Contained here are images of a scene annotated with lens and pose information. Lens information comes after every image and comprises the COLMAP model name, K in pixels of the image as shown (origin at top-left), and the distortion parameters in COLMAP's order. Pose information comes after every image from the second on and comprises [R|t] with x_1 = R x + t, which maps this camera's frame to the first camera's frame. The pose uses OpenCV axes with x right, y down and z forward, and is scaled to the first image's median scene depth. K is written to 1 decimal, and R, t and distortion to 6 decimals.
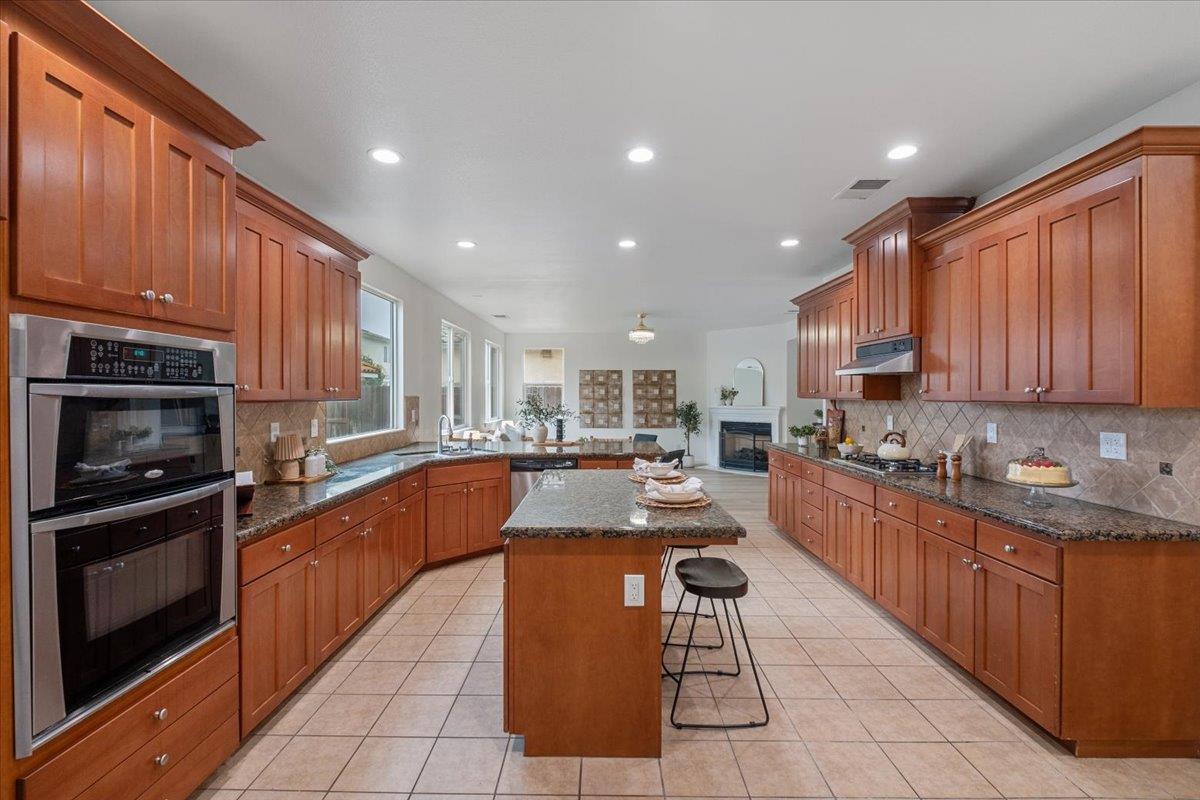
lens RADIAL K [[519.9, 0, 593.3], [0, 519.9, 391.5], [0, 0, 1]] dist [-0.001291, -0.001510]
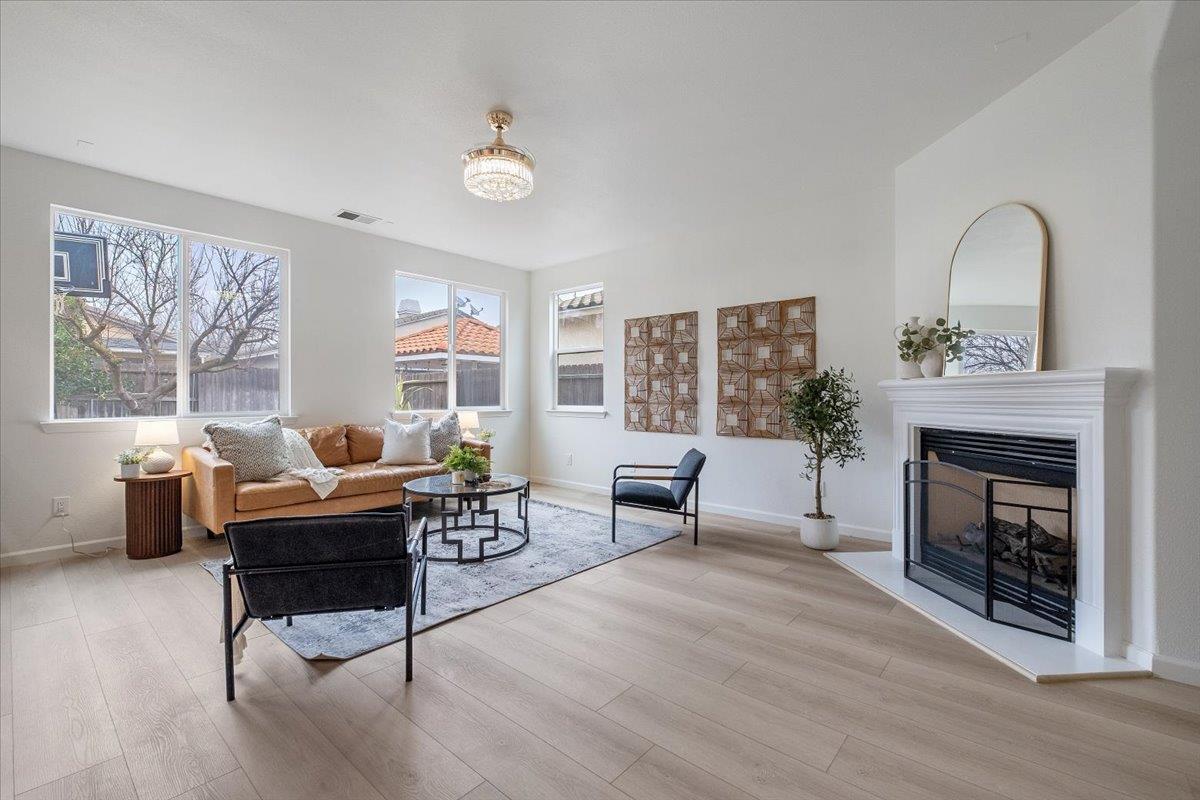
lens RADIAL K [[519.9, 0, 595.9], [0, 519.9, 393.1], [0, 0, 1]] dist [-0.001291, -0.001510]
pose [[0.761904, -0.005089, -0.647670, 0.649148], [0.002461, 0.999985, -0.004962, 0.078762], [0.647686, 0.002187, 0.761904, 1.315557]]
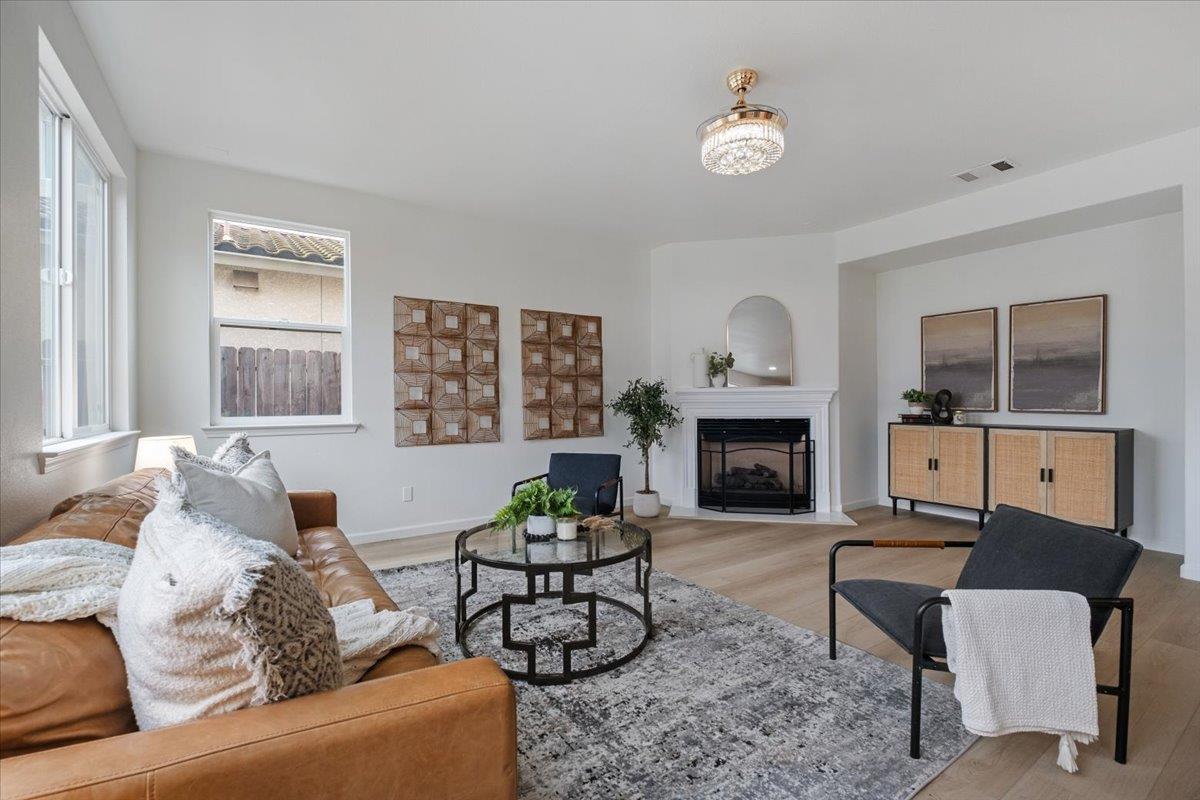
lens RADIAL K [[519.9, 0, 591.9], [0, 519.9, 403.8], [0, 0, 1]] dist [-0.001291, -0.001510]
pose [[0.827558, -0.010248, 0.561287, -0.272865], [0.004491, 0.999922, 0.011635, 0.077113], [-0.561363, -0.007108, 0.827539, 1.356868]]
